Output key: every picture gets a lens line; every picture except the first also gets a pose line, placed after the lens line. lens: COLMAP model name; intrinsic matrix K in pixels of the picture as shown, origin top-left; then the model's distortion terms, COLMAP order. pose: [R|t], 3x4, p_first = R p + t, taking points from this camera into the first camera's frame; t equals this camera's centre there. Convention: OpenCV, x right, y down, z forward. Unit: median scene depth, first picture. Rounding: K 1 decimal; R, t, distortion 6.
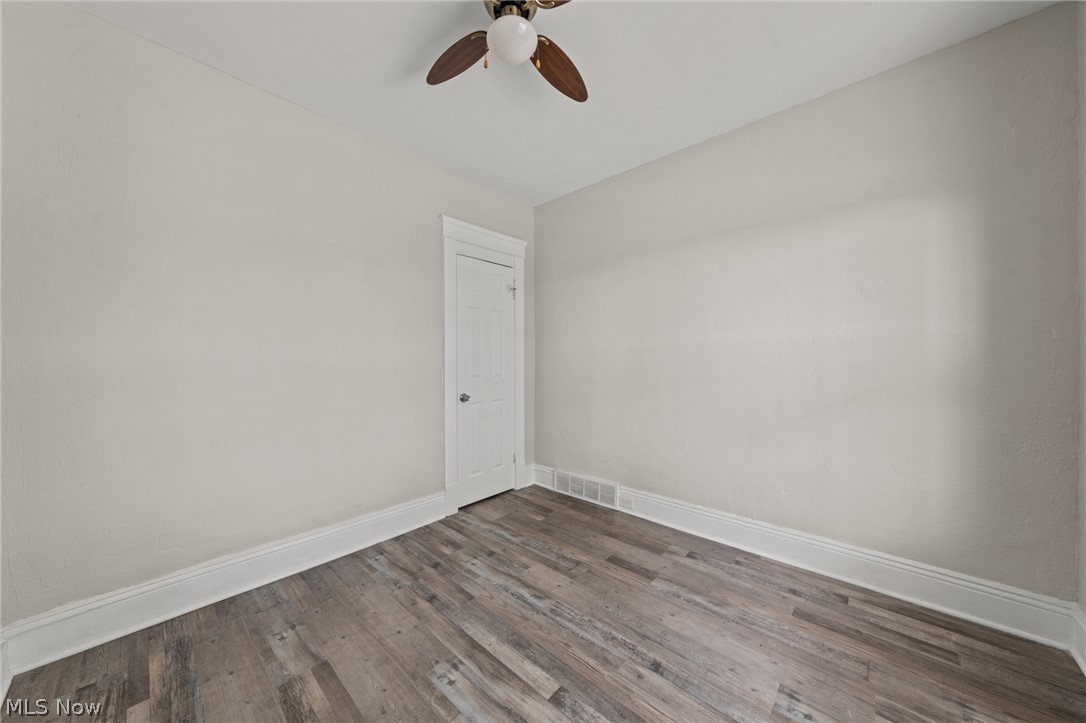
lens RADIAL K [[368.4, 0, 562.5], [0, 368.4, 356.1], [0, 0, 1]] dist [-0.002392, 0.000138]
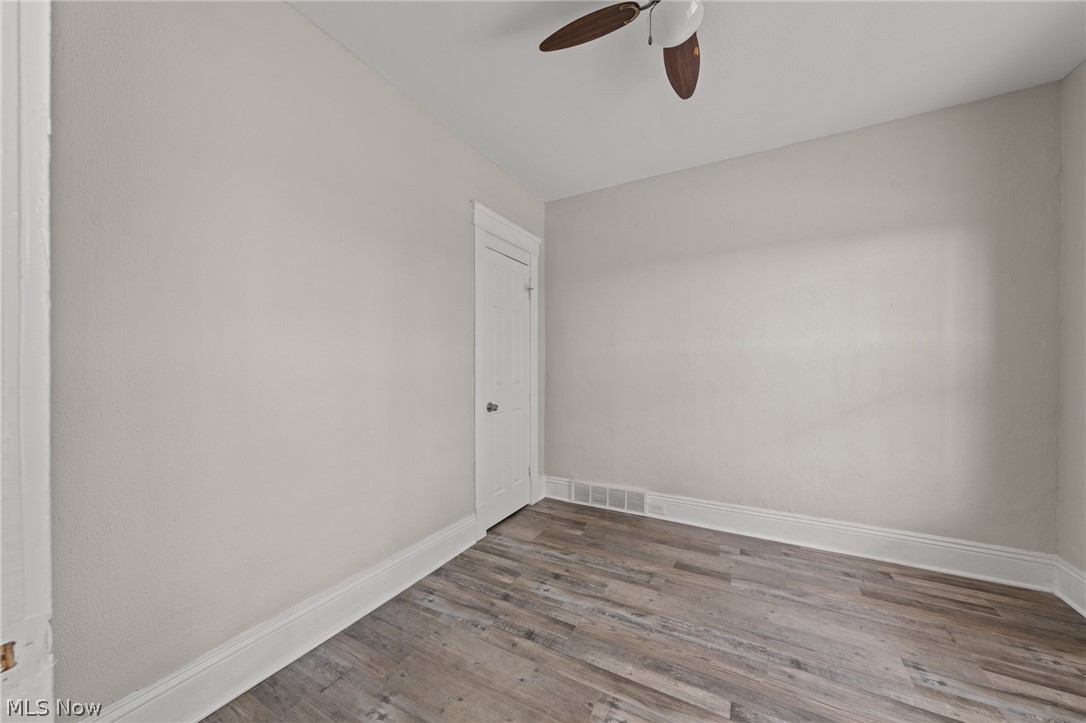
lens RADIAL K [[375.3, 0, 545.5], [0, 375.3, 363.5], [0, 0, 1]] dist [-0.001863, 0.000205]
pose [[0.972483, 0.002625, 0.232957, -0.514158], [-0.003186, 0.999993, 0.002034, 0.006550], [-0.232950, -0.002720, 0.972485, 0.116339]]
